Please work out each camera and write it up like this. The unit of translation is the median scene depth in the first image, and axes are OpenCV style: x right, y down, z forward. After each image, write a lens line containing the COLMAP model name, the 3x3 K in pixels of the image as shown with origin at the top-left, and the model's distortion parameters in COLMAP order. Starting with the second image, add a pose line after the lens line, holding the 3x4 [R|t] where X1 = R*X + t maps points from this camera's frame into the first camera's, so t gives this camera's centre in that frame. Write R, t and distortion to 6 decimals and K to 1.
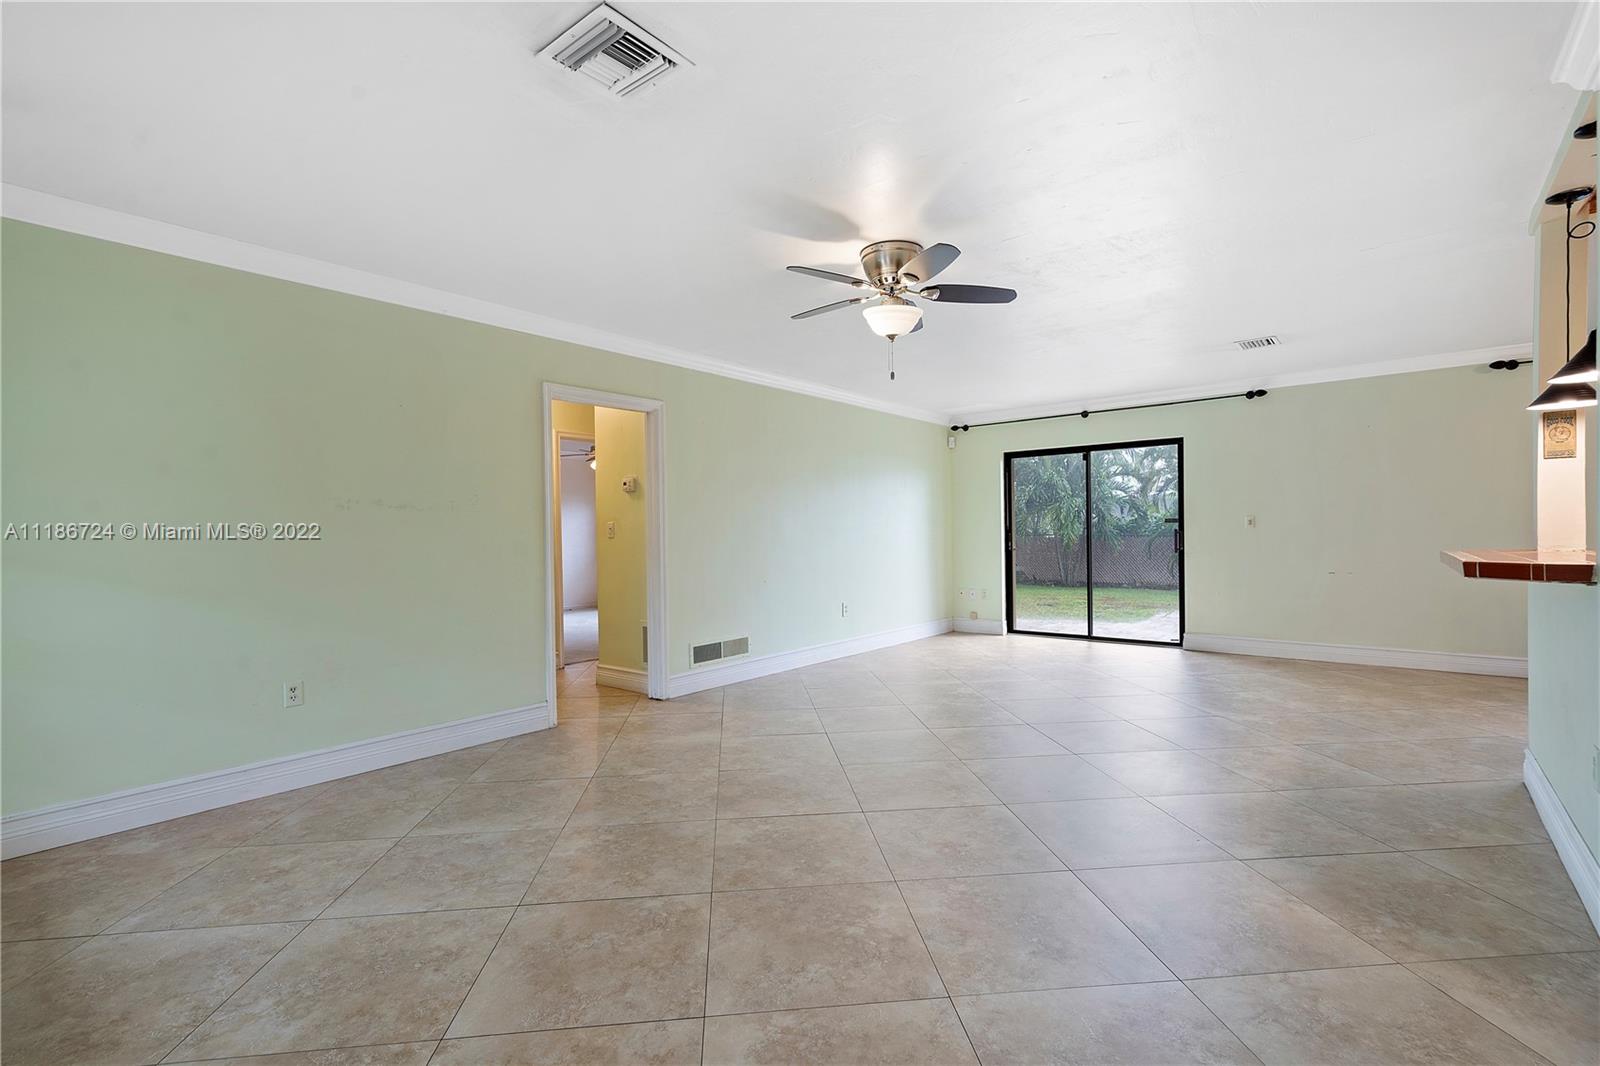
lens RADIAL K [[739.9, 0, 783.8], [0, 739.9, 534.9], [0, 0, 1]] dist [0.002109, 0.003266]
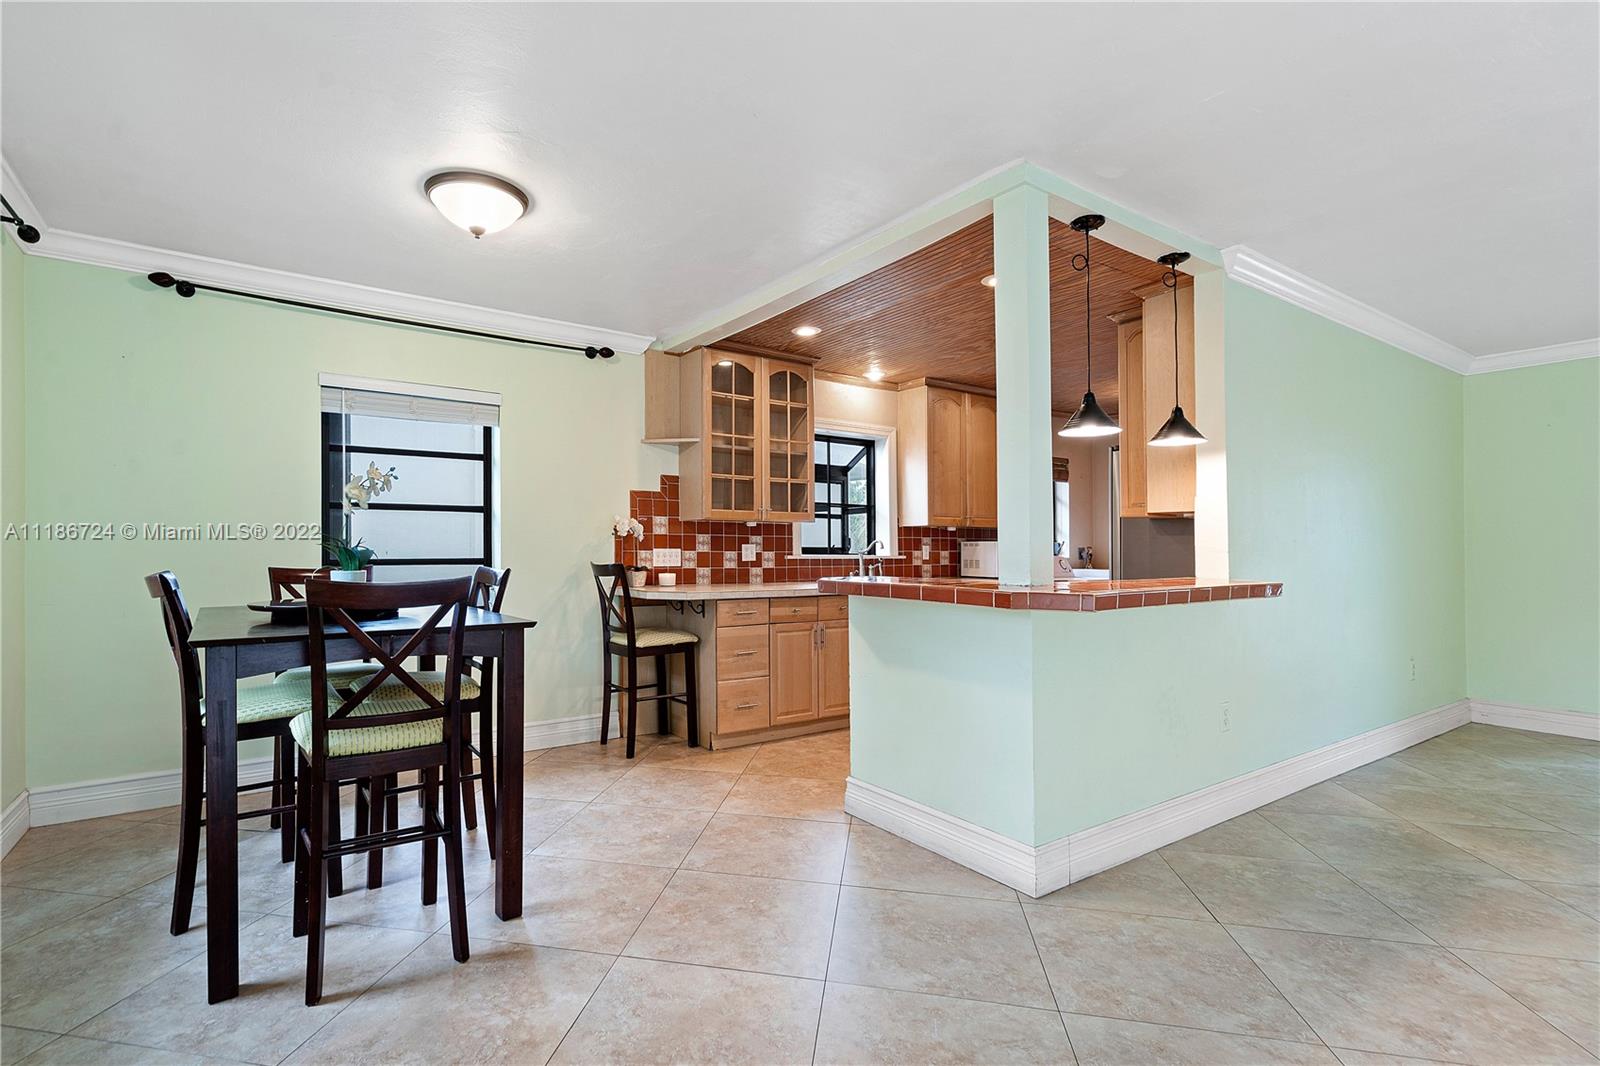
lens RADIAL K [[739.9, 0, 760.8], [0, 739.9, 538.1], [0, 0, 1]] dist [0.002109, 0.003266]
pose [[-0.961415, 0.003605, 0.275079, 1.197909], [-0.000030, 0.999913, -0.013208, -0.024083], [-0.275103, -0.012706, -0.961331, 2.049949]]
